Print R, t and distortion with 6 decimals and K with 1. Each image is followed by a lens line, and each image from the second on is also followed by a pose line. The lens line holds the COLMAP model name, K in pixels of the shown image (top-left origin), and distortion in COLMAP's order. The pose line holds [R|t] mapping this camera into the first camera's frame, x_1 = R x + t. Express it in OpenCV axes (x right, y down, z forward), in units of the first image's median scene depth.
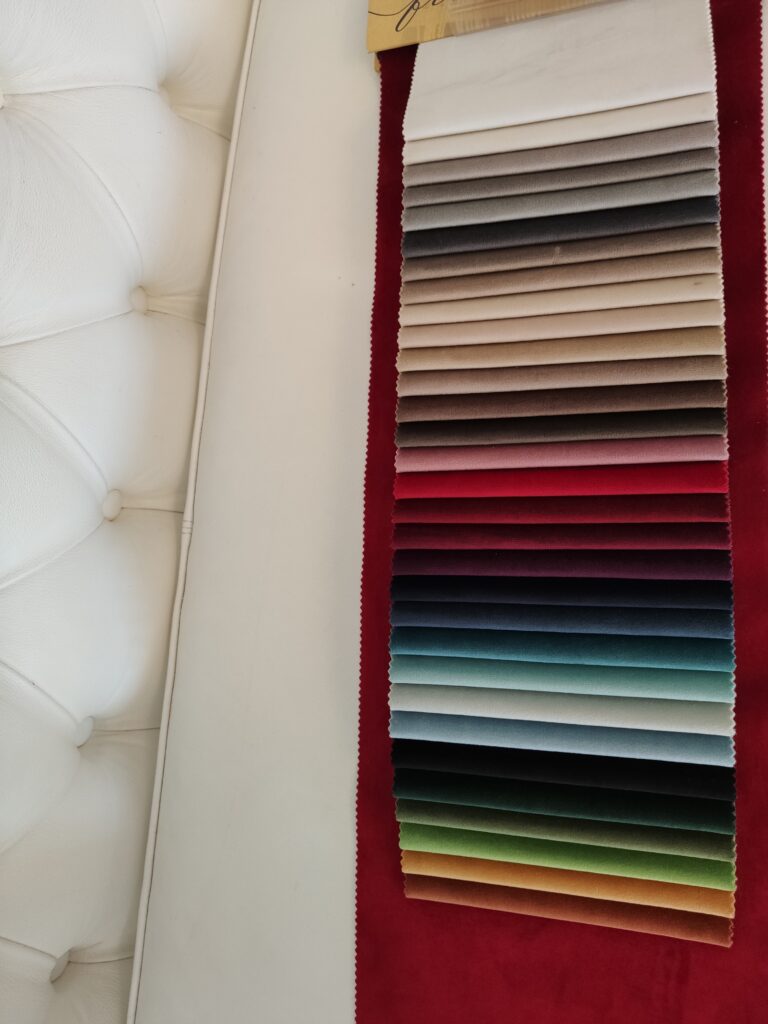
lens RADIAL K [[769.8, 0, 384.0], [0, 769.8, 512.0], [0, 0, 1]] dist [0.003181, -0.053366]
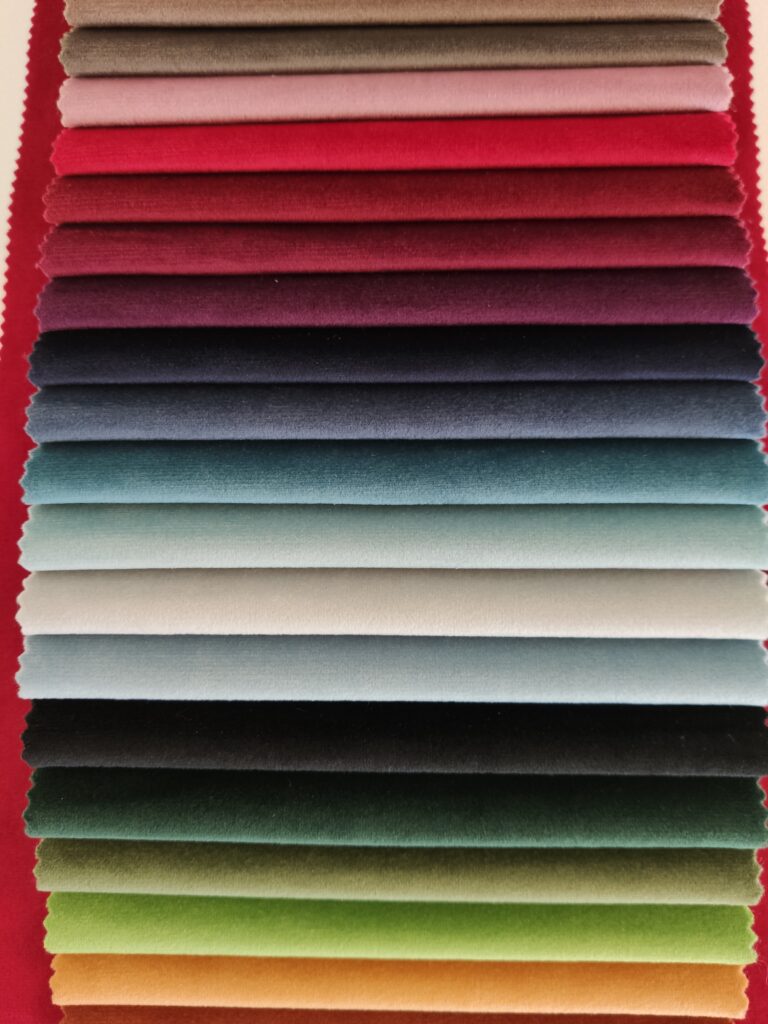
lens RADIAL K [[769.8, 0, 384.0], [0, 769.8, 512.0], [0, 0, 1]] dist [0.003181, -0.053366]
pose [[0.956829, 0.019986, 0.289964, 0.076006], [-0.011516, 0.999457, -0.030888, 0.201829], [-0.290424, 0.026215, 0.956539, 0.533944]]
